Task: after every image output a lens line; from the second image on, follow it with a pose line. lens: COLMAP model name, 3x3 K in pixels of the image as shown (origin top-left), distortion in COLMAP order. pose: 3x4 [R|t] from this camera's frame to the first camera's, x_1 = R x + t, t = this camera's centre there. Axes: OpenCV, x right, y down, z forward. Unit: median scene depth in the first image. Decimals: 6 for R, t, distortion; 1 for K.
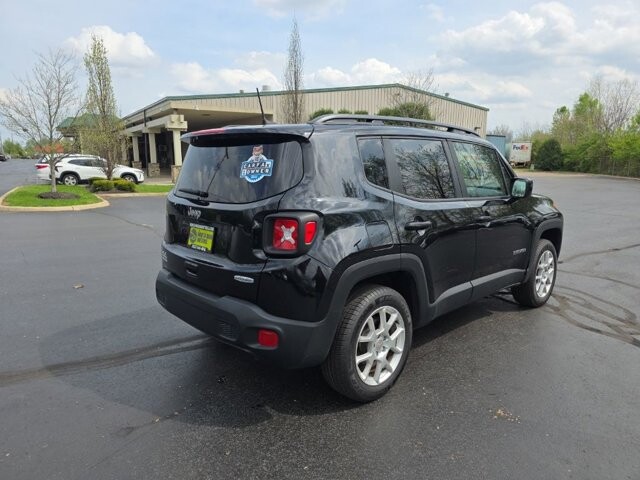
lens RADIAL K [[440.6, 0, 300.5], [0, 440.6, 243.4], [0, 0, 1]] dist [0.018548, -0.007778]
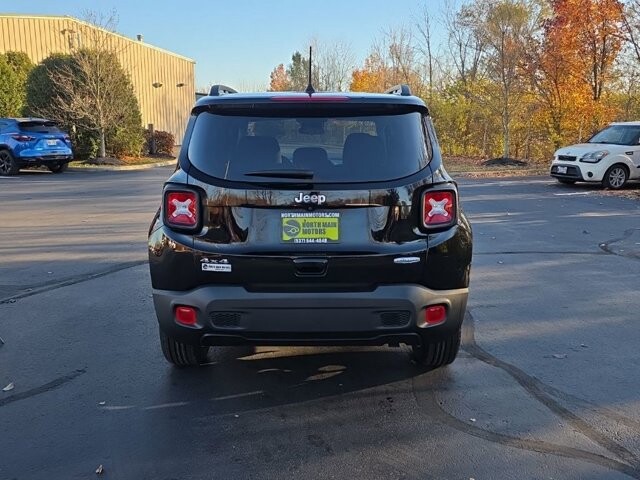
lens RADIAL K [[584.9, 0, 322.3], [0, 584.9, 241.8], [0, 0, 1]] dist [0.051805, -0.013334]
pose [[0.670255, -0.140511, 0.728707, -0.708203], [0.138098, 0.988377, 0.063561, -0.038172], [-0.729168, 0.058031, 0.681869, 0.173072]]
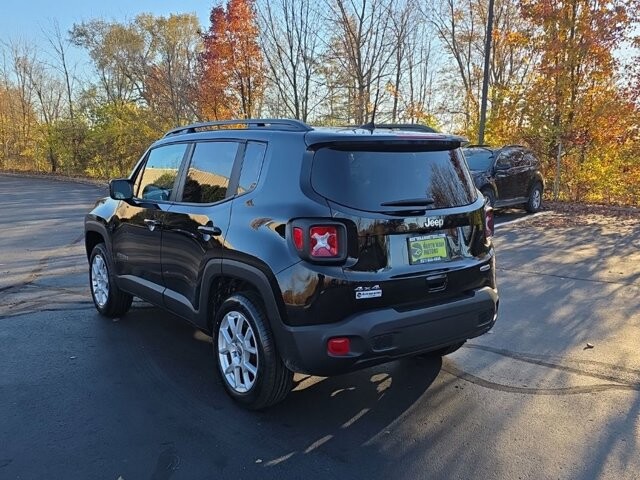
lens RADIAL K [[584.9, 0, 317.9], [0, 584.9, 240.4], [0, 0, 1]] dist [0.051805, -0.013334]
pose [[0.102382, -0.147059, 0.983815, -1.033572], [0.177818, 0.975788, 0.127354, -0.162154], [-0.978723, 0.161901, 0.126053, 0.753275]]
